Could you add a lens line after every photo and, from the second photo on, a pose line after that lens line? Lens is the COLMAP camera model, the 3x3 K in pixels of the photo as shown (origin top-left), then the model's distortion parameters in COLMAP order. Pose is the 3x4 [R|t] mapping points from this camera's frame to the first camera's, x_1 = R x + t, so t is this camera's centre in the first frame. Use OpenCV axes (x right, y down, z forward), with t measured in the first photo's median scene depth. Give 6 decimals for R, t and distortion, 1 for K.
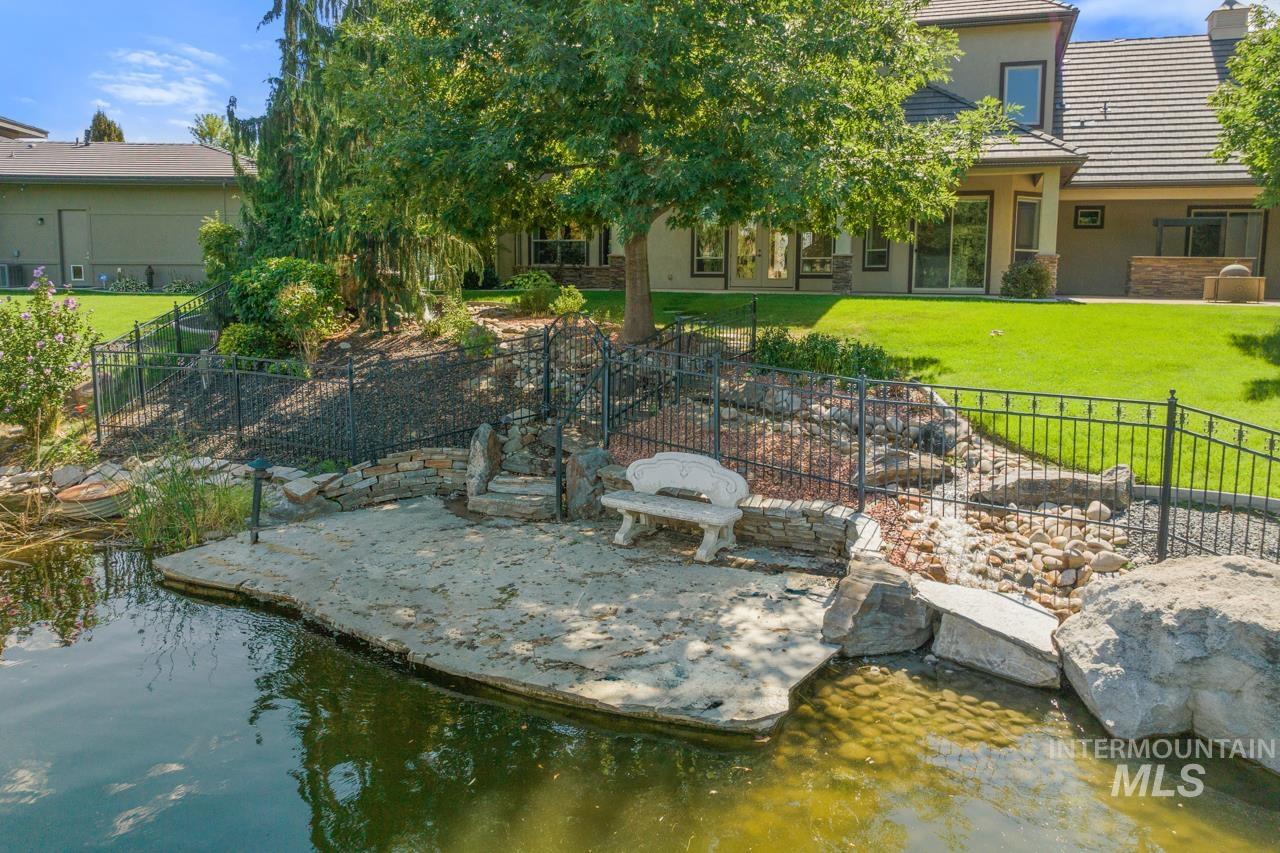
lens RADIAL K [[922.9, 0, 638.4], [0, 922.9, 417.3], [0, 0, 1]] dist [-0.038431, 0.003258]
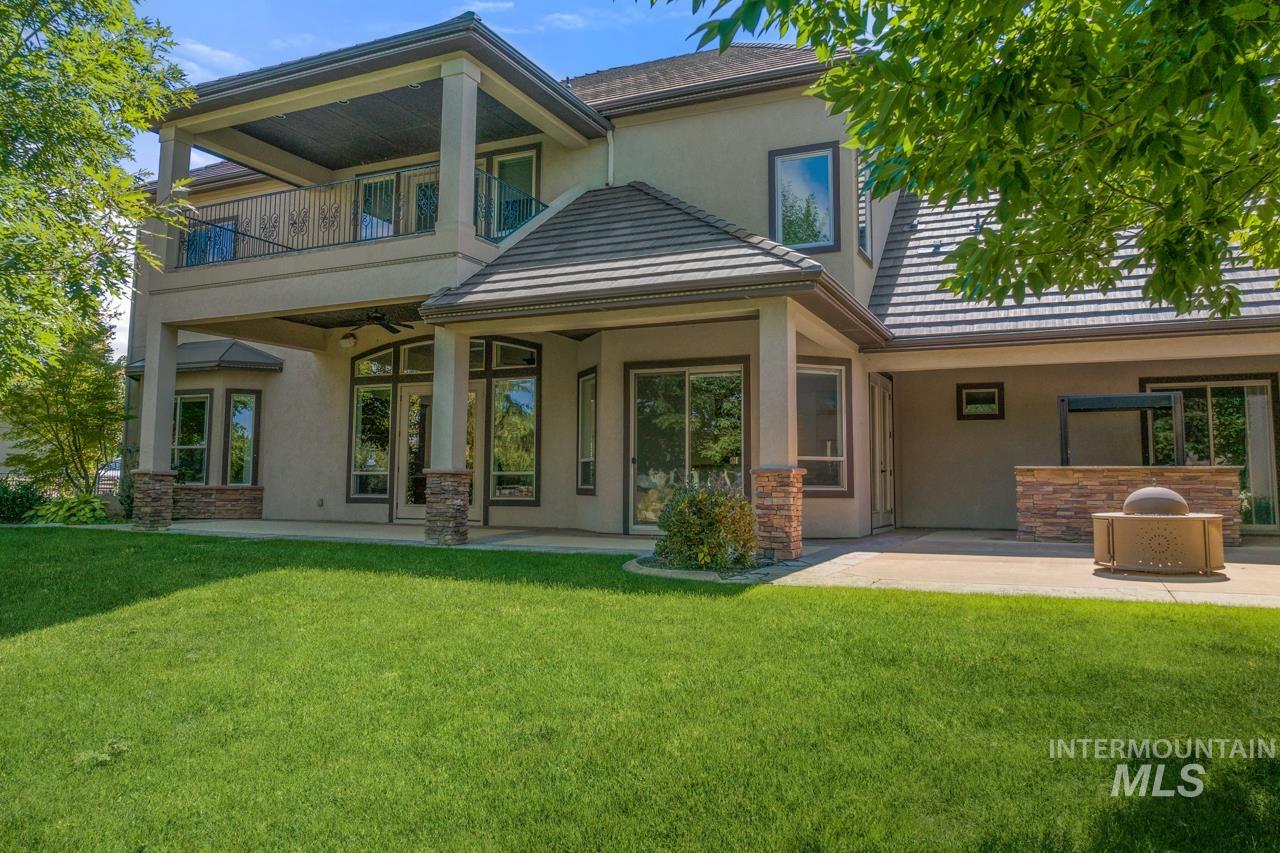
lens RADIAL K [[922.9, 0, 642.3], [0, 922.9, 427.7], [0, 0, 1]] dist [-0.038431, 0.003258]
pose [[0.995950, -0.007670, -0.089585, 0.343074], [-0.011071, 0.978310, -0.206848, -0.077801], [0.089228, 0.207002, 0.974263, 0.410253]]
